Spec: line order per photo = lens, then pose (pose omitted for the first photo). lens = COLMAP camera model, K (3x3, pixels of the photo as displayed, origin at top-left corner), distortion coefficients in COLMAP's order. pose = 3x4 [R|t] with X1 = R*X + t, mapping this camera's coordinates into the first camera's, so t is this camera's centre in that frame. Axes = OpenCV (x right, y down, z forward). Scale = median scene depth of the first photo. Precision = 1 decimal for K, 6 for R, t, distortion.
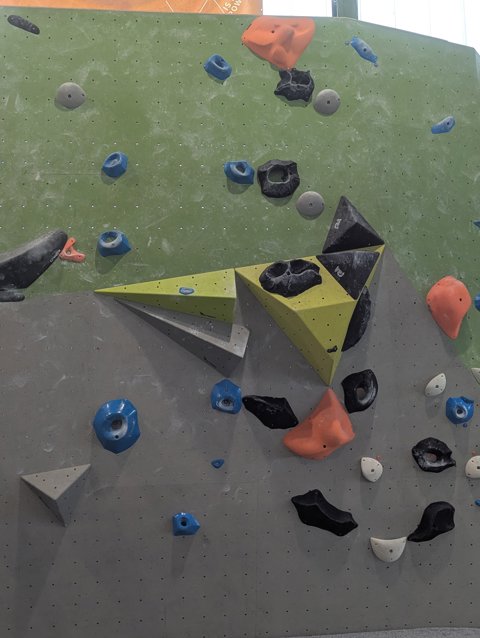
lens RADIAL K [[523.2, 0, 239.4], [0, 523.2, 306.6], [0, 0, 1]] dist [0.069943, -0.074490]
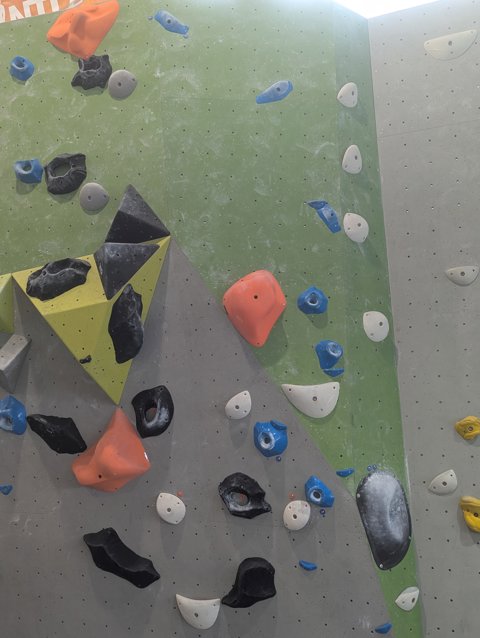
lens RADIAL K [[496.3, 0, 240.0], [0, 496.3, 319.0], [0, 0, 1]] dist [0.039302, -0.009122]
pose [[0.952250, -0.034261, -0.303390, 0.603462], [0.016044, 0.997926, -0.062336, 0.064471], [0.304896, 0.054492, 0.950825, 0.278877]]
